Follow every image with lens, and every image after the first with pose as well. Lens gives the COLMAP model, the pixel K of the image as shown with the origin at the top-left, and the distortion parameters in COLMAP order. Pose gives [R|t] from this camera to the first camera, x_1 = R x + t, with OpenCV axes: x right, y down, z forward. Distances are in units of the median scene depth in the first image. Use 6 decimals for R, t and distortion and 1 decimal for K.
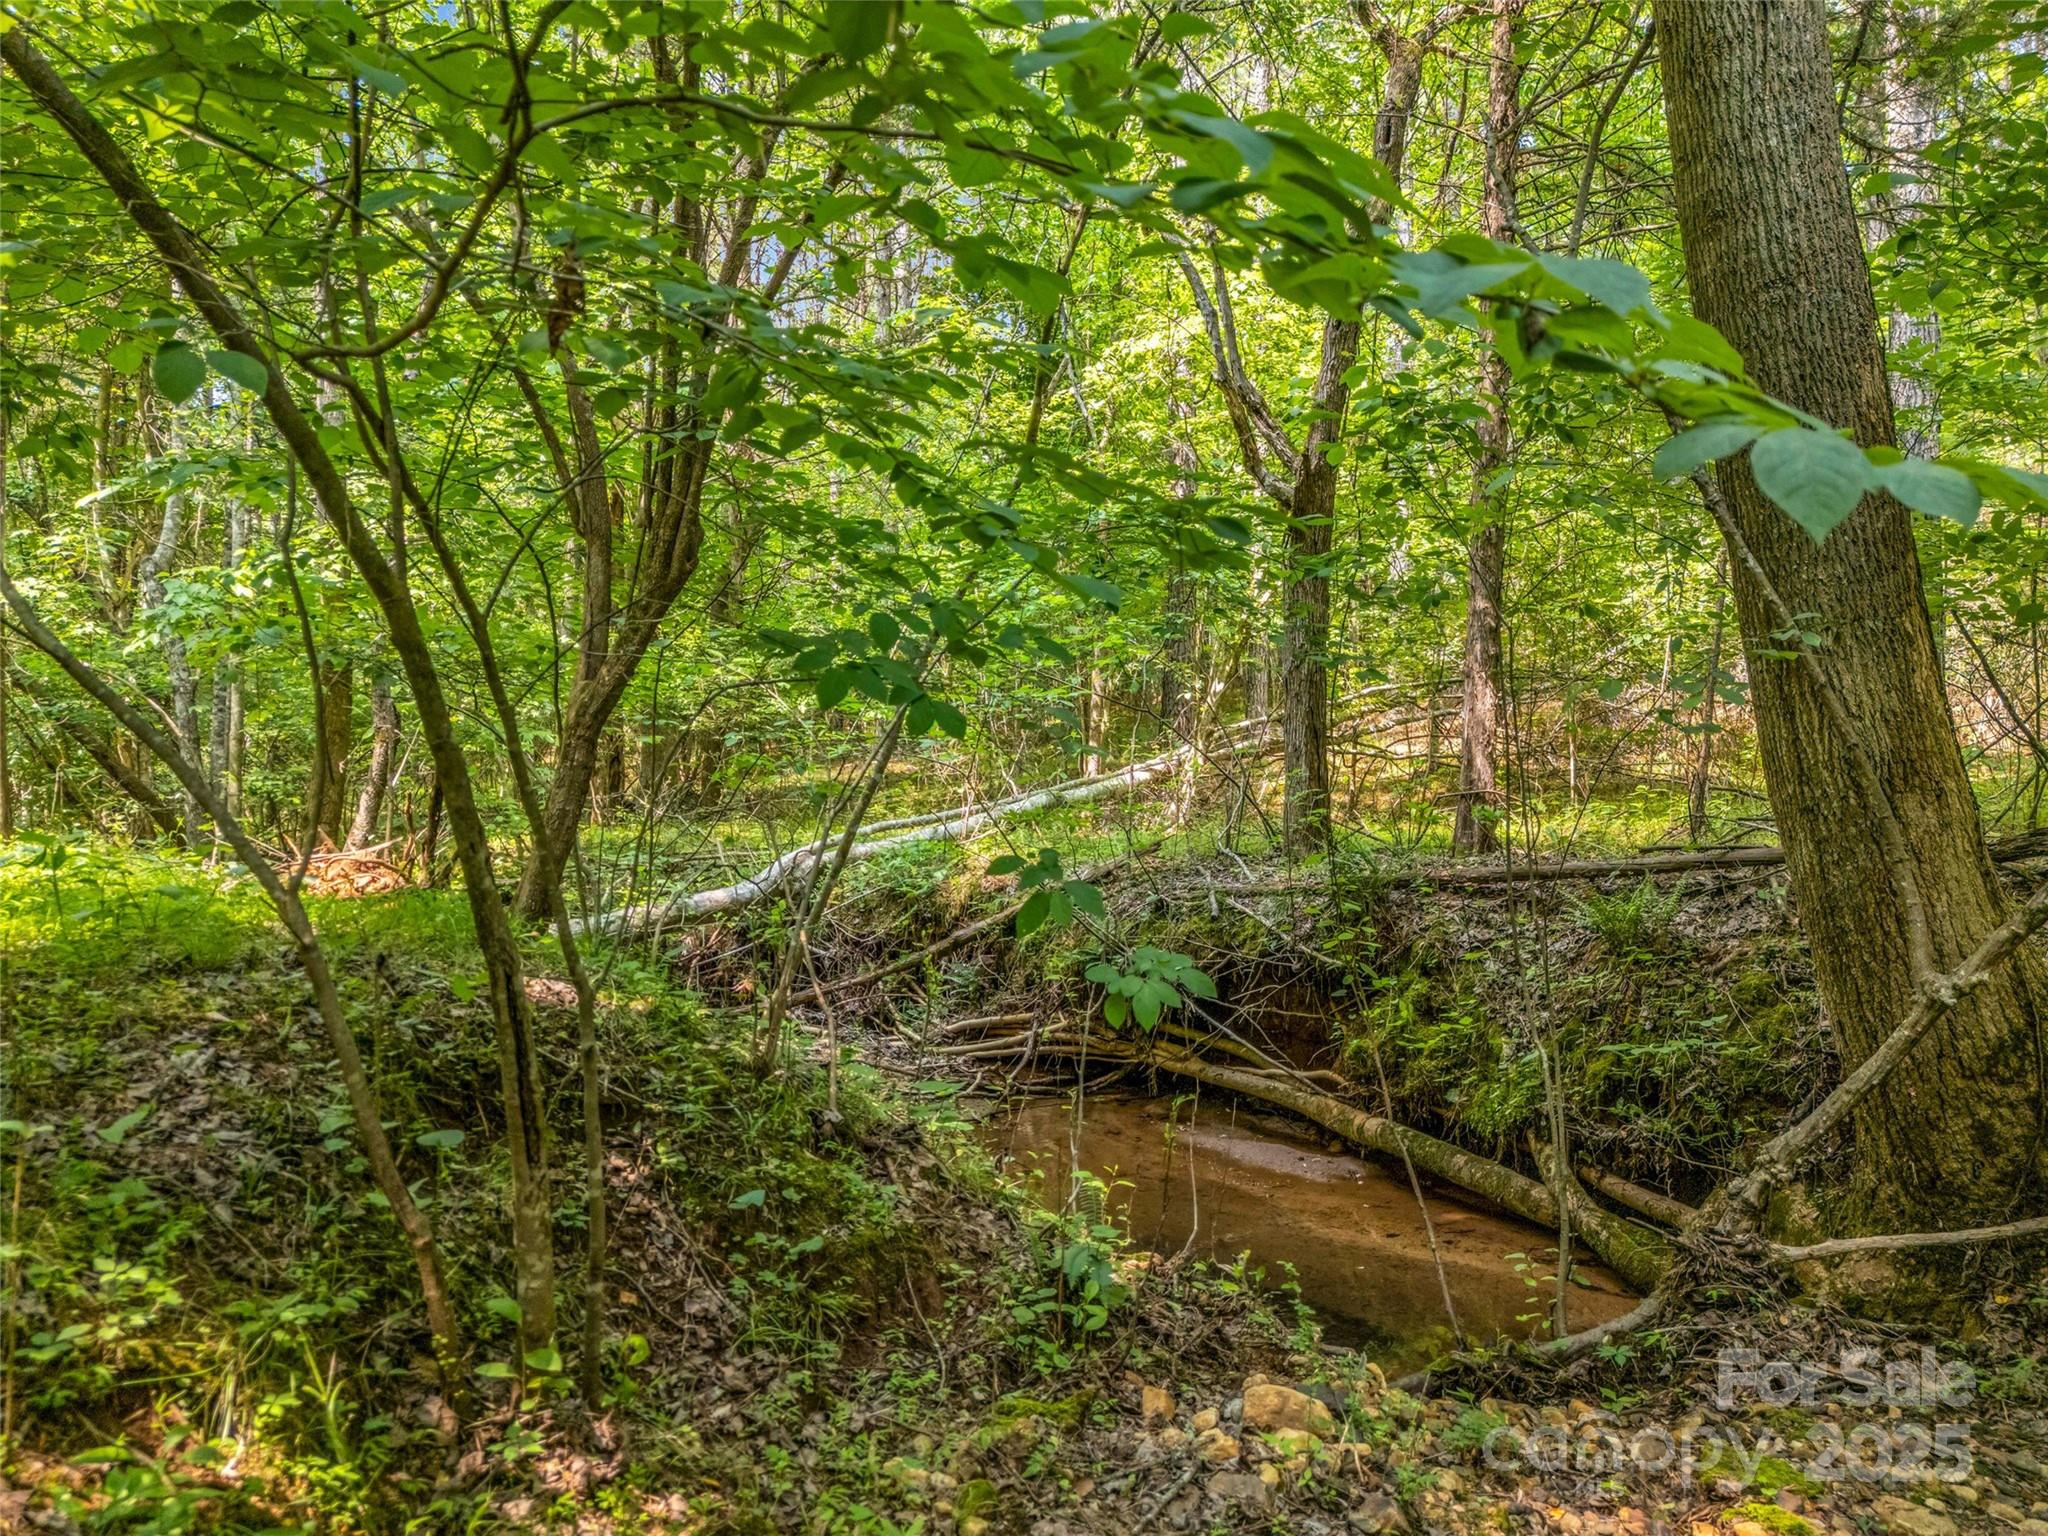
lens RADIAL K [[1524.5, 0, 981.6], [0, 1524.5, 771.8], [0, 0, 1]] dist [0.000601, -0.003848]
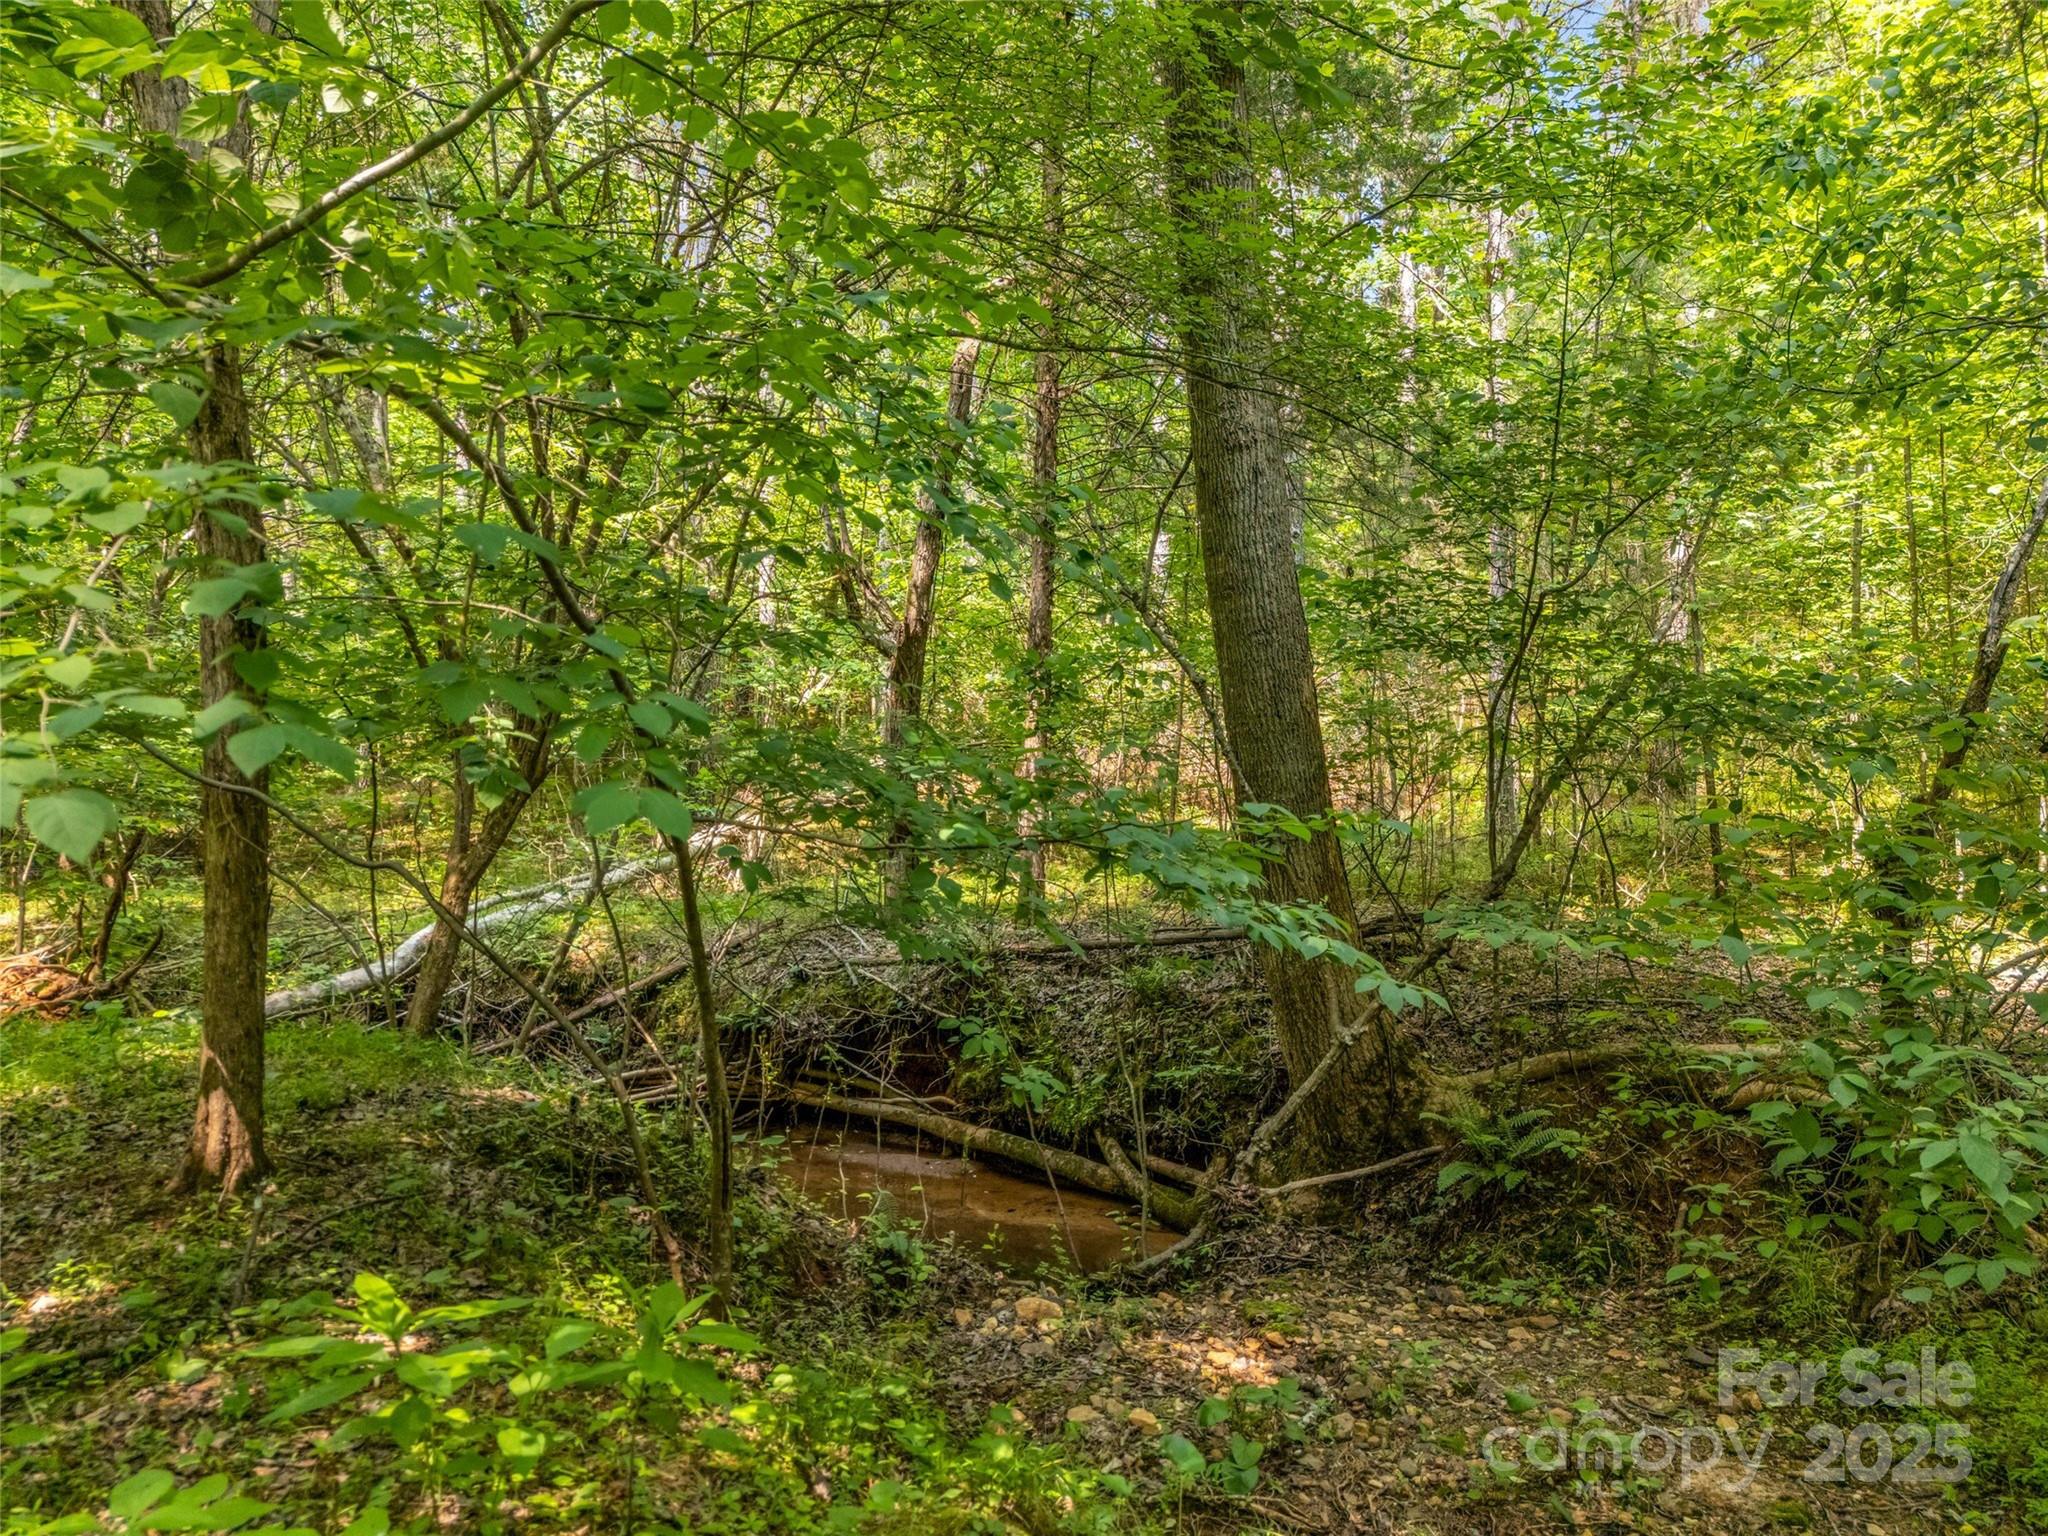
lens RADIAL K [[1505.5, 0, 1032.5], [0, 1505.5, 785.6], [0, 0, 1]] dist [0.077012, -0.070191]
pose [[0.924355, -0.001097, 0.381531, -0.247800], [-0.000560, 0.999991, 0.004232, -0.101310], [-0.381533, -0.004125, 0.924346, -0.321708]]
